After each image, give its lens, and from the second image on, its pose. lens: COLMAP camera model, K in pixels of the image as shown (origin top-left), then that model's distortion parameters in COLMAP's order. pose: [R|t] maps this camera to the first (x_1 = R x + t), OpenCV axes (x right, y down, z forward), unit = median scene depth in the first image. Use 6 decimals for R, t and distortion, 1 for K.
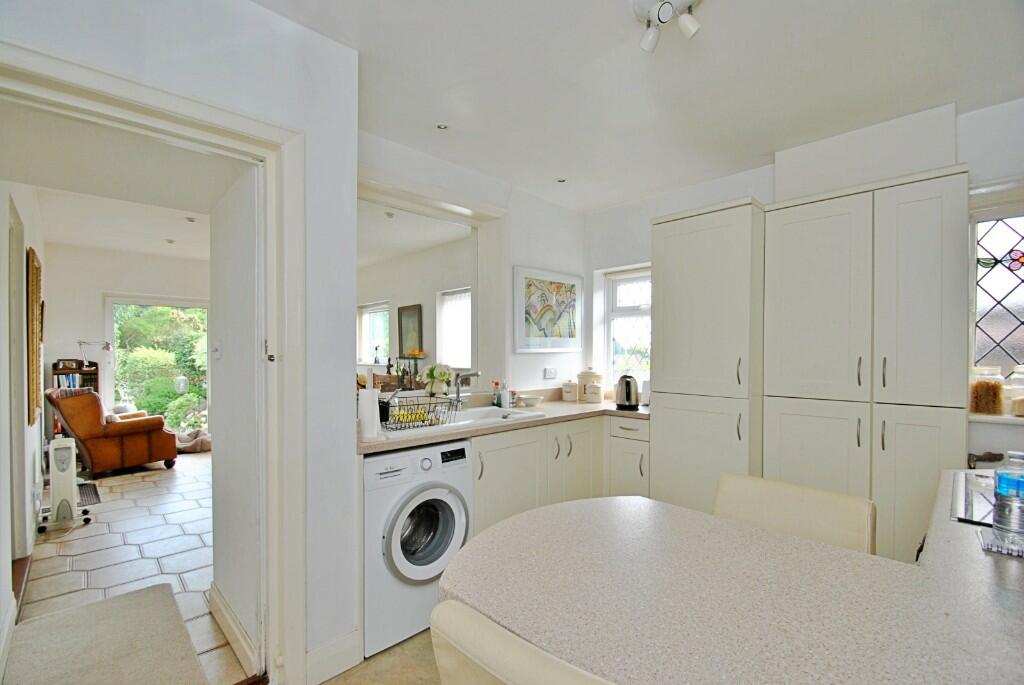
lens RADIAL K [[459.4, 0, 502.7], [0, 459.4, 350.5], [0, 0, 1]] dist [0.002836, -0.000353]
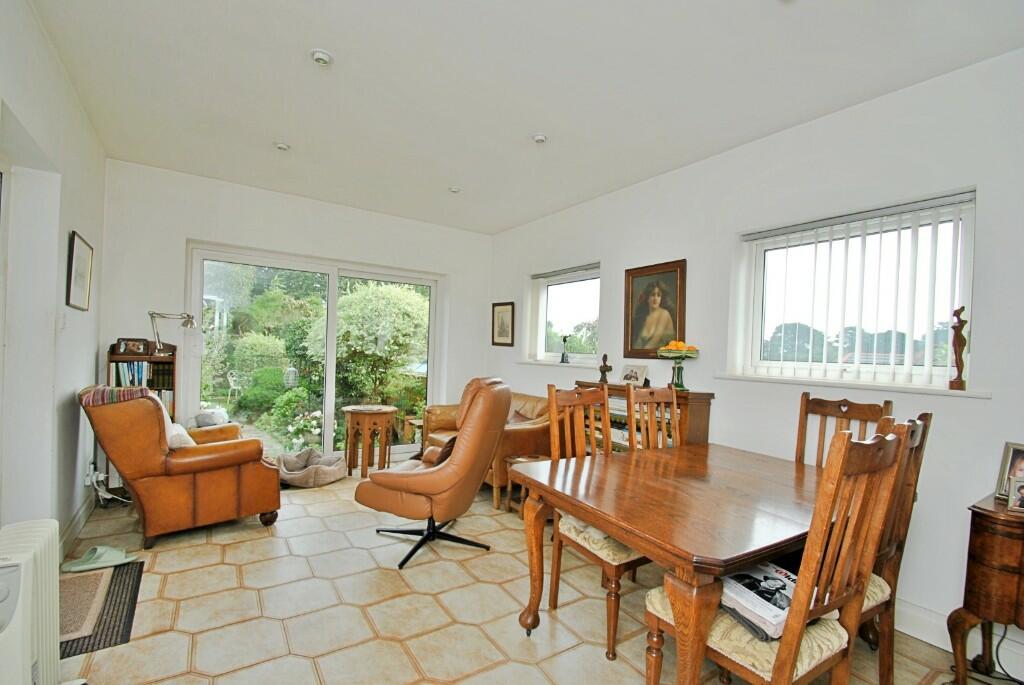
lens RADIAL K [[459.4, 0, 518.0], [0, 459.4, 348.1], [0, 0, 1]] dist [0.002836, -0.000353]
pose [[0.988003, 0.034528, -0.150527, -0.276279], [-0.034886, 0.999391, 0.000259, 0.011169], [0.150444, 0.004995, 0.988606, 0.392780]]
